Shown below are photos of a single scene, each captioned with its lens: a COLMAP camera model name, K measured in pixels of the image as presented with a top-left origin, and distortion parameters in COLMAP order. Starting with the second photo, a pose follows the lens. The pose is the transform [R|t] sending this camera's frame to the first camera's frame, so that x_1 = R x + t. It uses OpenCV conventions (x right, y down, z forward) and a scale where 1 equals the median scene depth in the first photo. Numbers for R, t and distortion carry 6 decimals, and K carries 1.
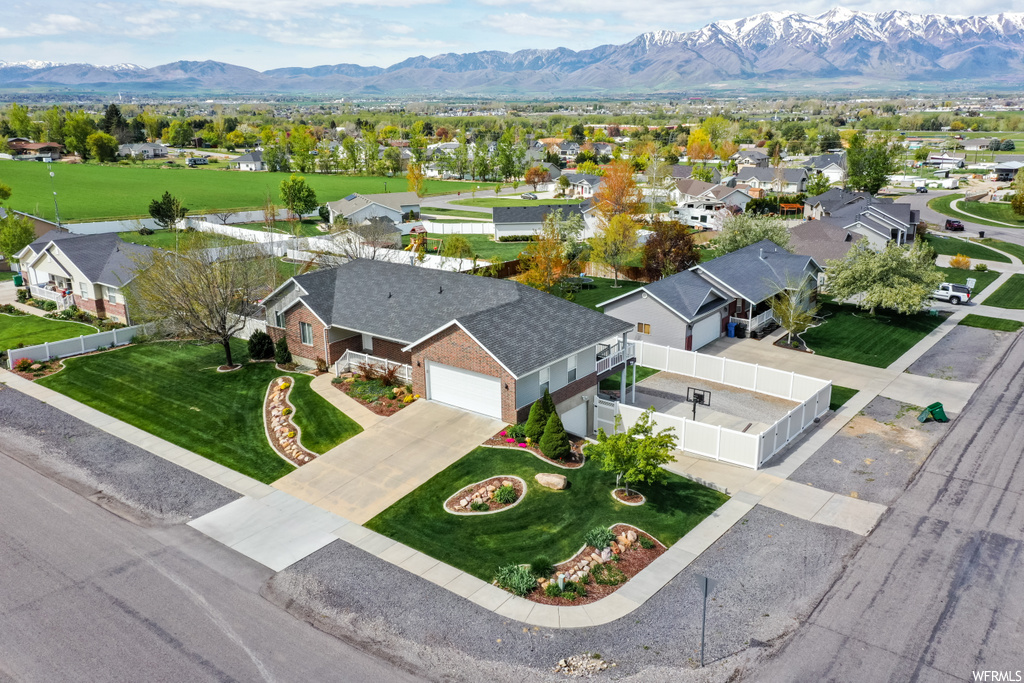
lens RADIAL K [[808.2, 0, 512.0], [0, 808.2, 341.5], [0, 0, 1]] dist [0.017450, -0.002570]
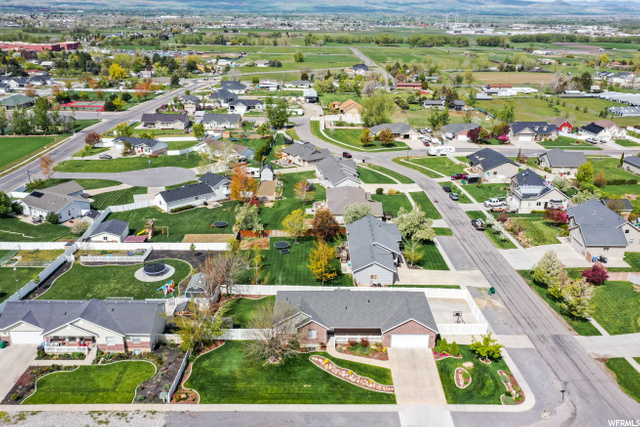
lens RADIAL K [[530.7, 0, 320.0], [0, 530.7, 213.5], [0, 0, 1]] dist [0.012024, 0.003558]
pose [[0.782487, -0.200597, 0.589470, -1.070026], [0.156419, 0.979654, 0.125739, -0.533380], [-0.602700, -0.006184, 0.797944, -0.189289]]
